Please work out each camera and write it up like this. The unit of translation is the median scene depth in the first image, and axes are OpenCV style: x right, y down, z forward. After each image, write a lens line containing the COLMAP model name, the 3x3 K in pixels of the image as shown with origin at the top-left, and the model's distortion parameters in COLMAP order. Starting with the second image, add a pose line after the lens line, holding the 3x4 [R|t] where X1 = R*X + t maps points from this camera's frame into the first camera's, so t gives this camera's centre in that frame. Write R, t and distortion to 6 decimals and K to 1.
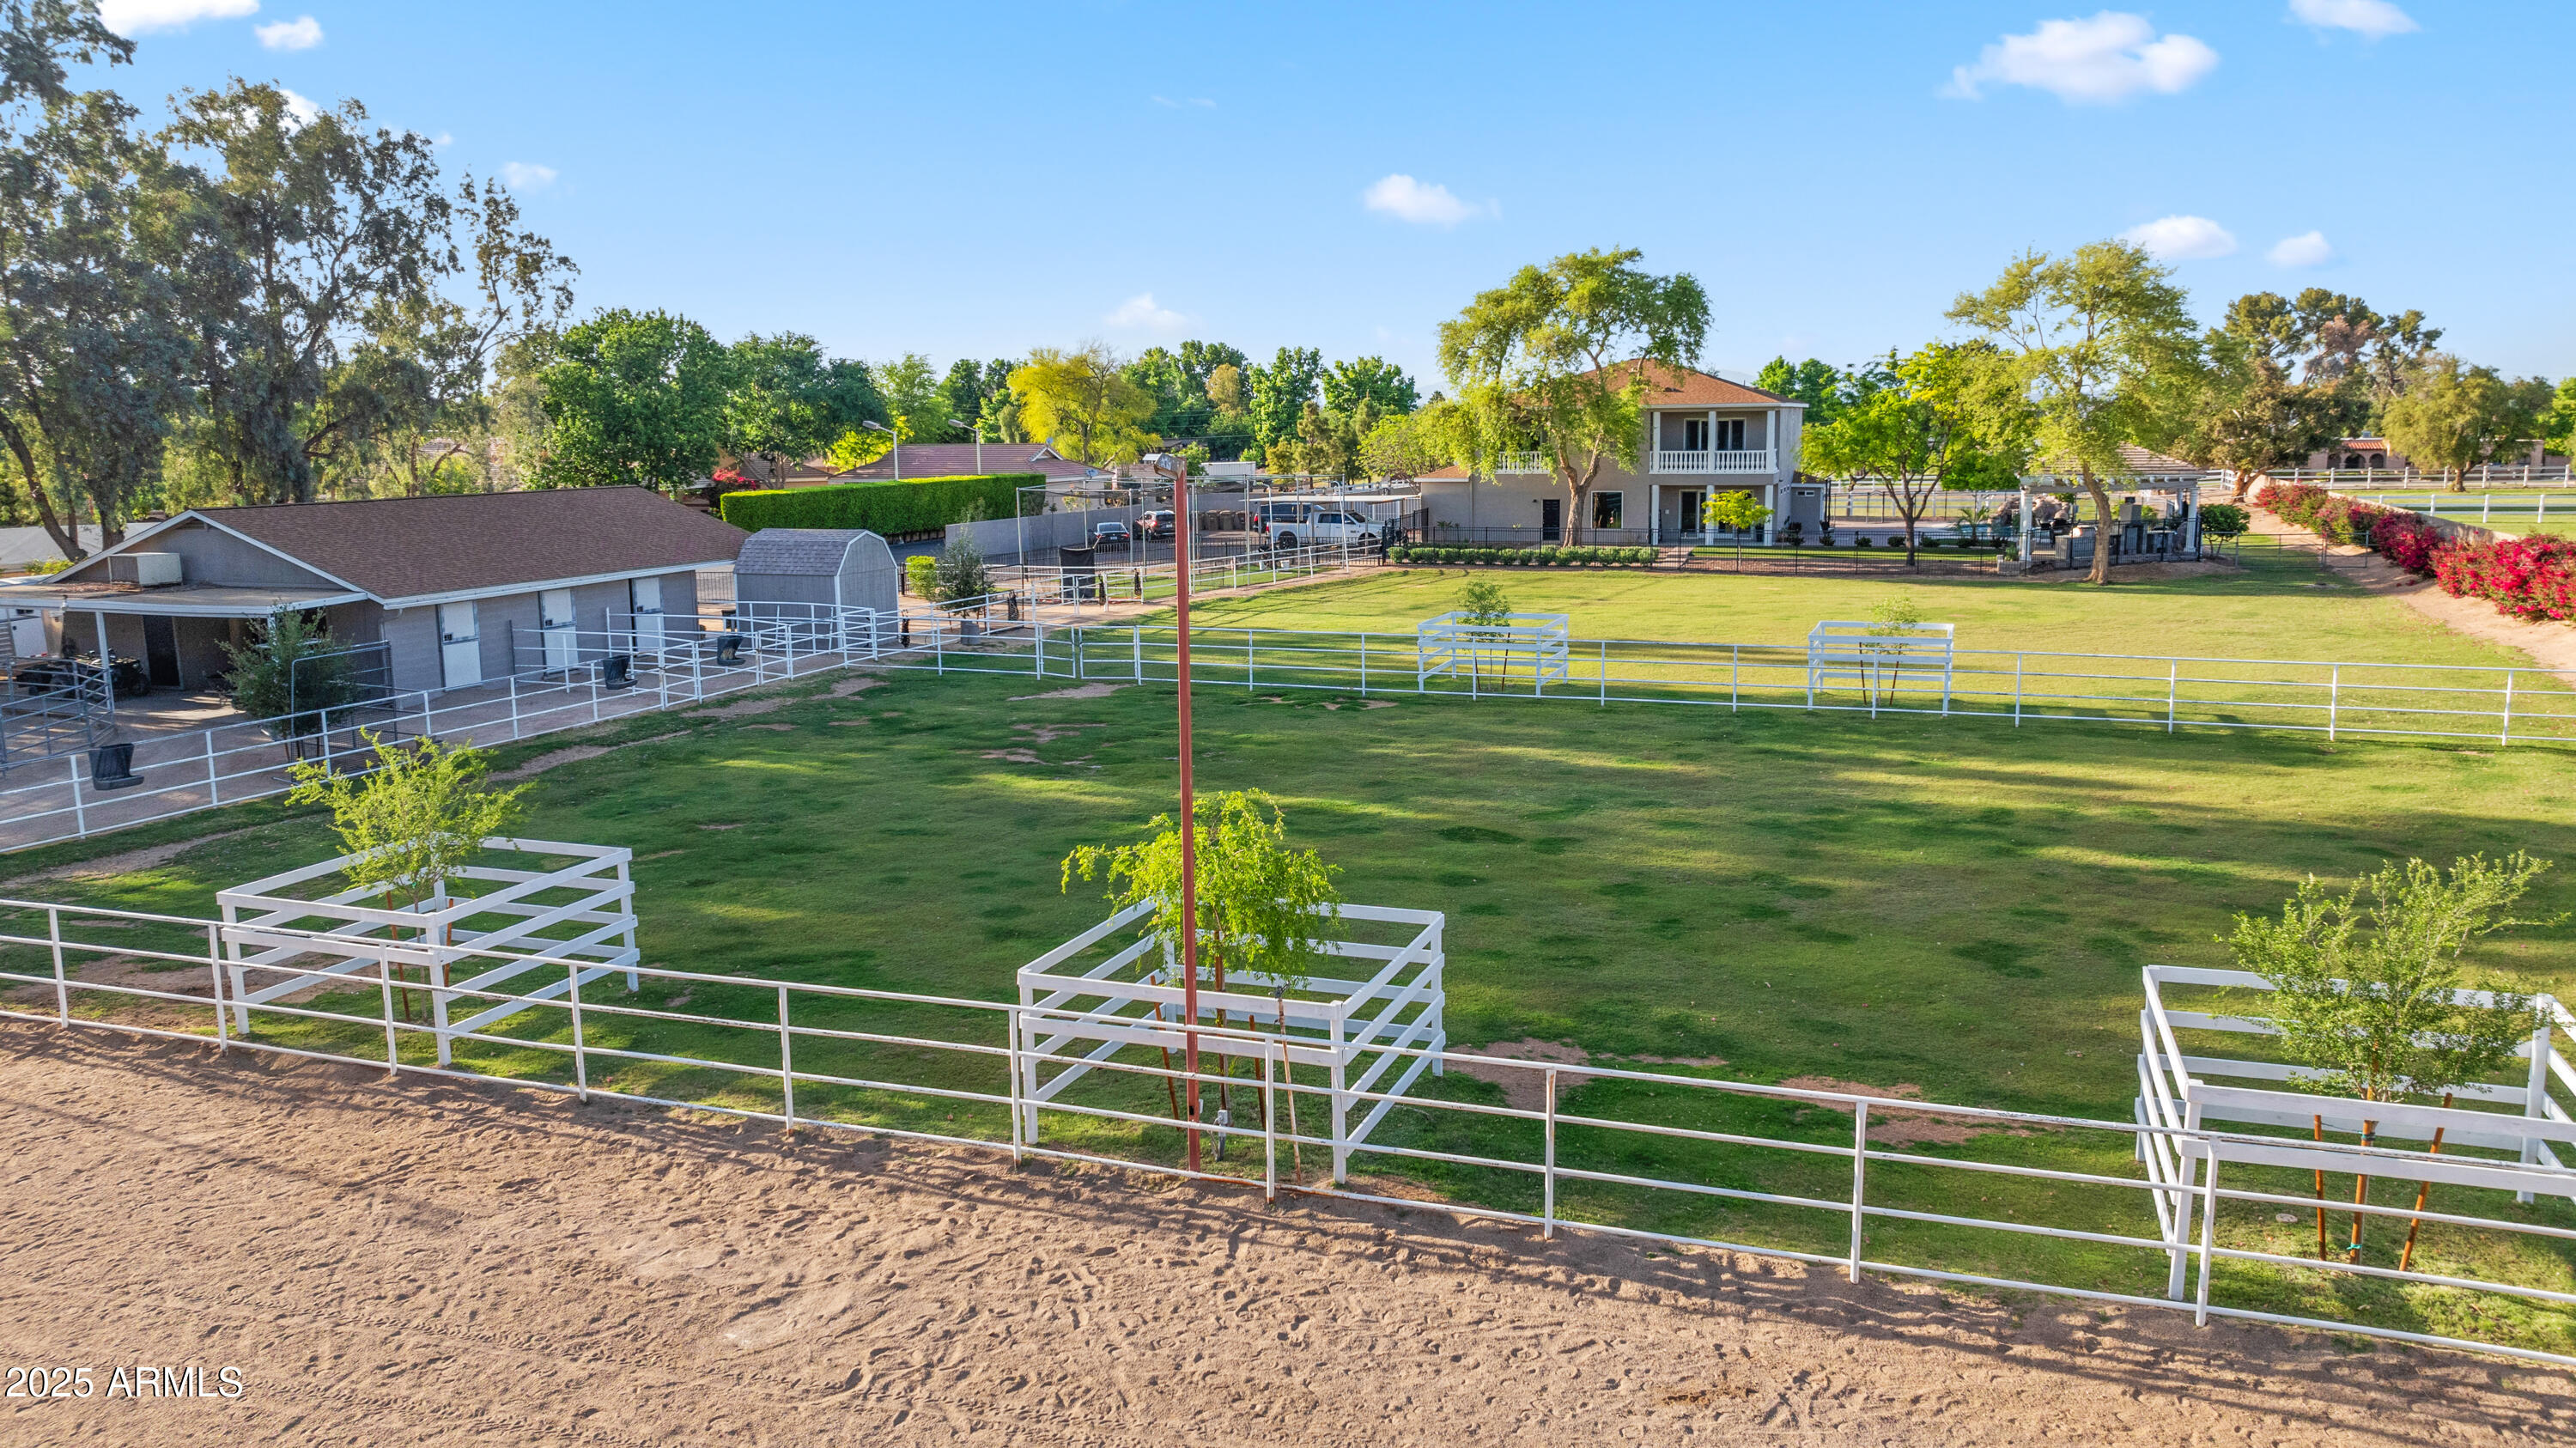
lens RADIAL K [[1784.5, 0, 1248.6], [0, 1784.5, 758.7], [0, 0, 1]] dist [-0.026418, 0.037408]
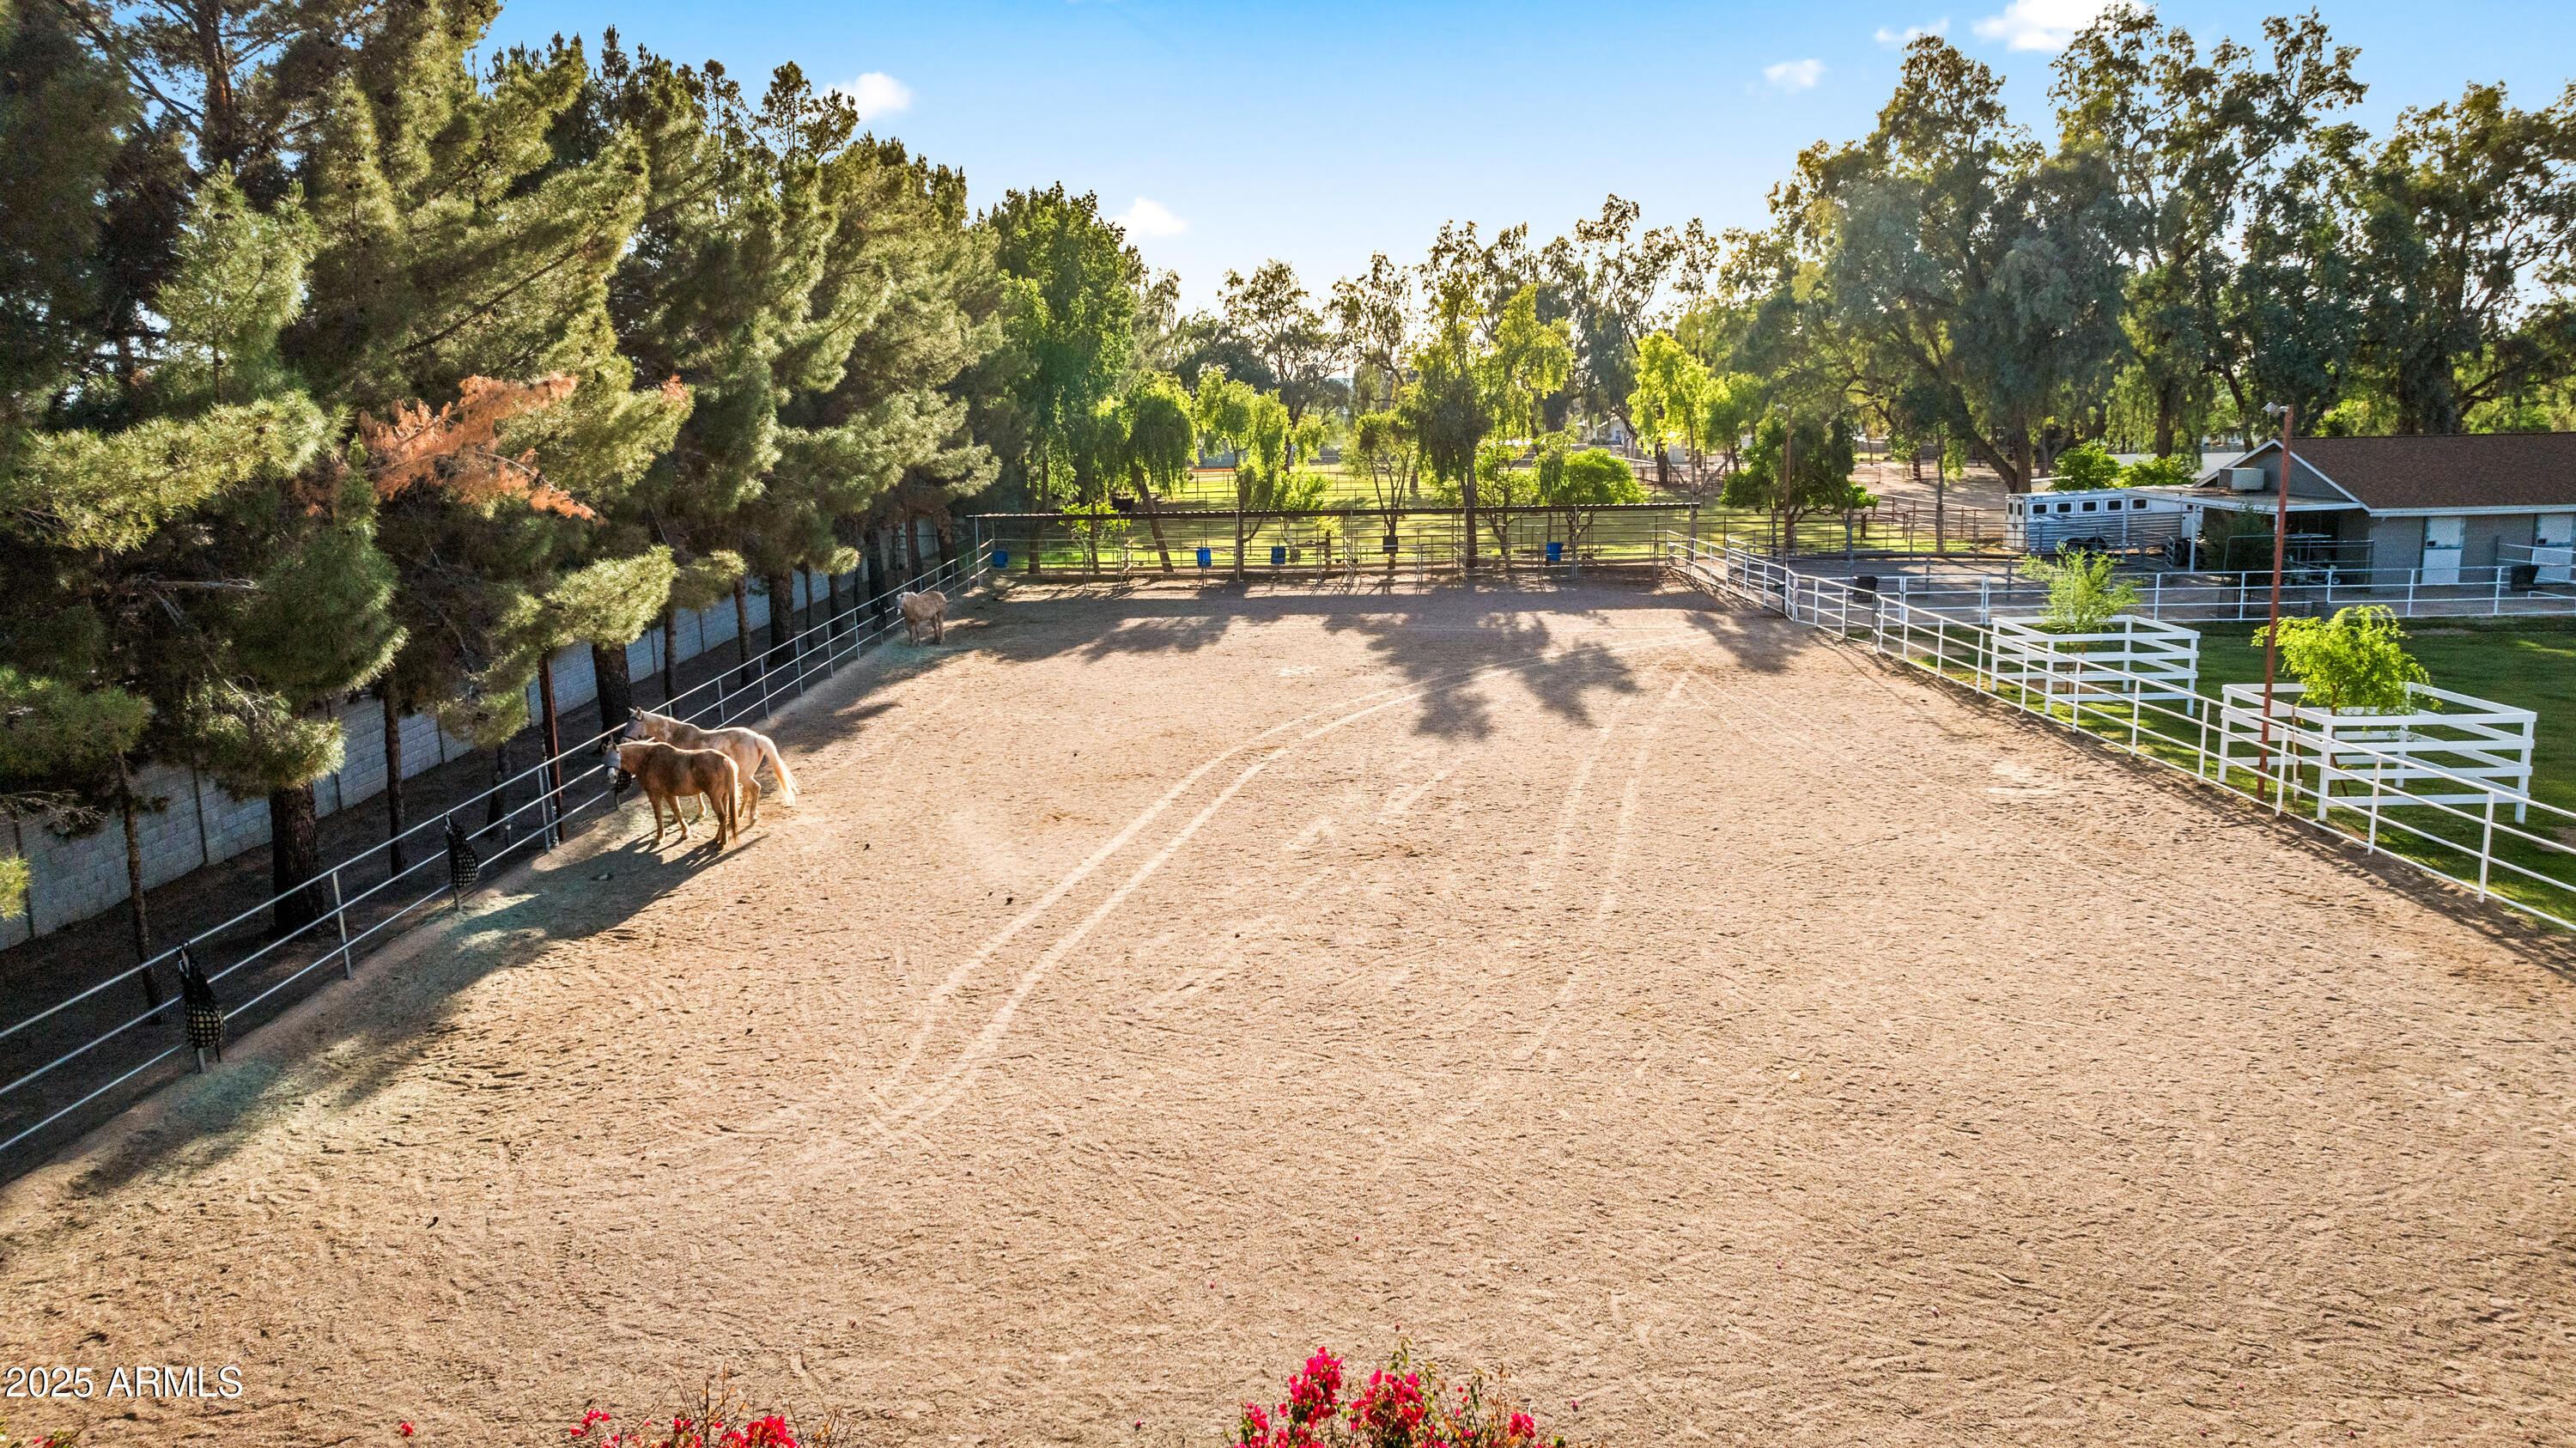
lens RADIAL K [[1784.5, 0, 1355.5], [0, 1784.5, 709.8], [0, 0, 1]] dist [-0.026418, 0.037408]
pose [[0.378333, 0.163600, -0.911098, 0.299925], [-0.158418, 0.981181, 0.110402, 0.021346], [0.912013, 0.102565, 0.397130, -0.132667]]
